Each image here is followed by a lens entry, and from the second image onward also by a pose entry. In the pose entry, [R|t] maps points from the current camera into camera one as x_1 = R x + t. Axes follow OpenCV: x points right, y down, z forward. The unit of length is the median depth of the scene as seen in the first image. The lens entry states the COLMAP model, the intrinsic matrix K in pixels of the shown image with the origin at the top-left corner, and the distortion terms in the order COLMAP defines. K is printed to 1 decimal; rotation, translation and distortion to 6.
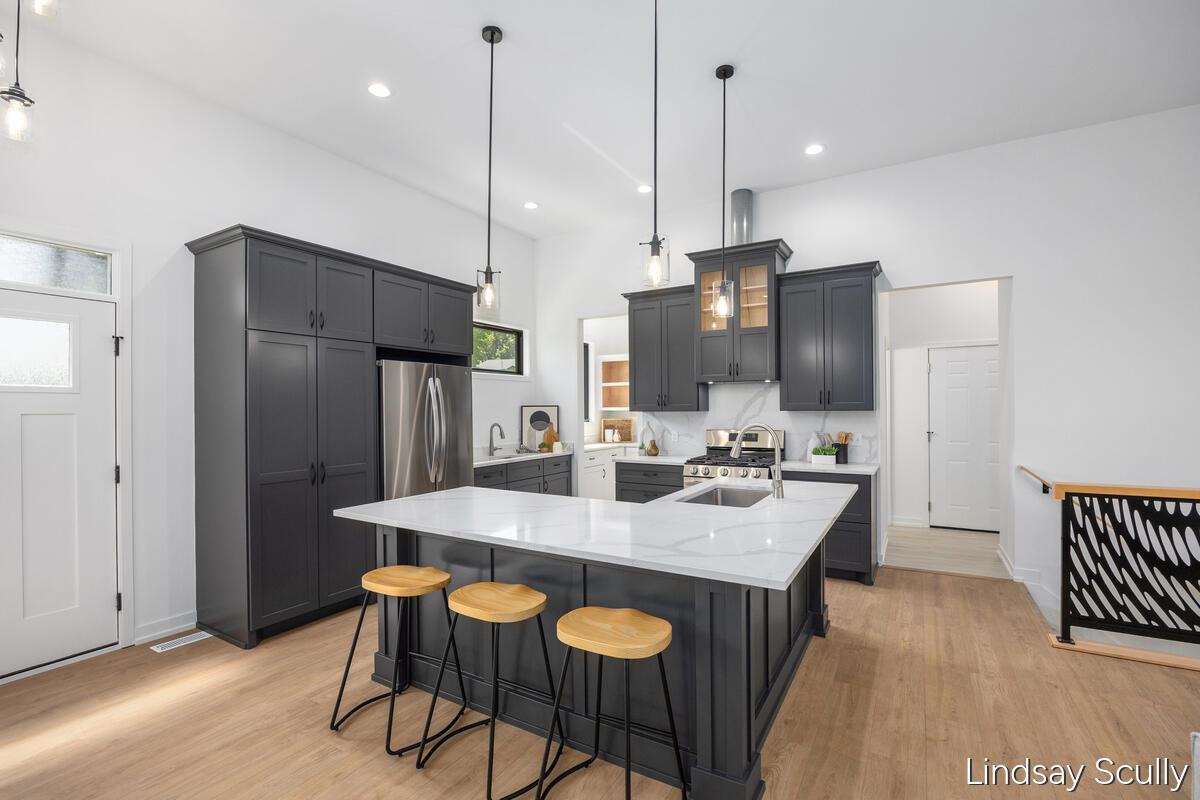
lens RADIAL K [[535.3, 0, 600.0], [0, 535.3, 403.1], [0, 0, 1]] dist [0.000416, 0.000011]
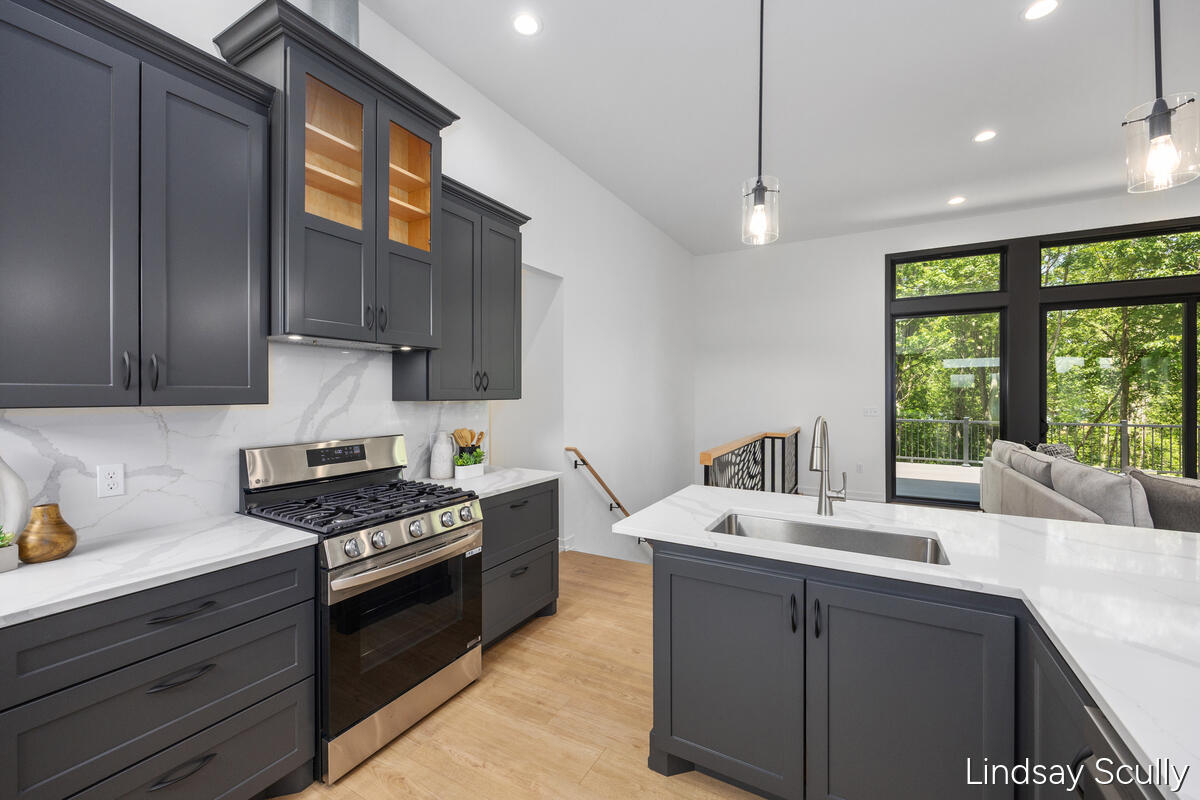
lens RADIAL K [[487.7, 0, 596.9], [0, 487.7, 406.1], [0, 0, 1]] dist [0.027282, 0.000339]
pose [[-0.020993, -0.019751, 0.999584, -0.198251], [-0.011419, 0.999744, 0.019515, 0.006987], [-0.999714, -0.011004, -0.021214, 0.781052]]
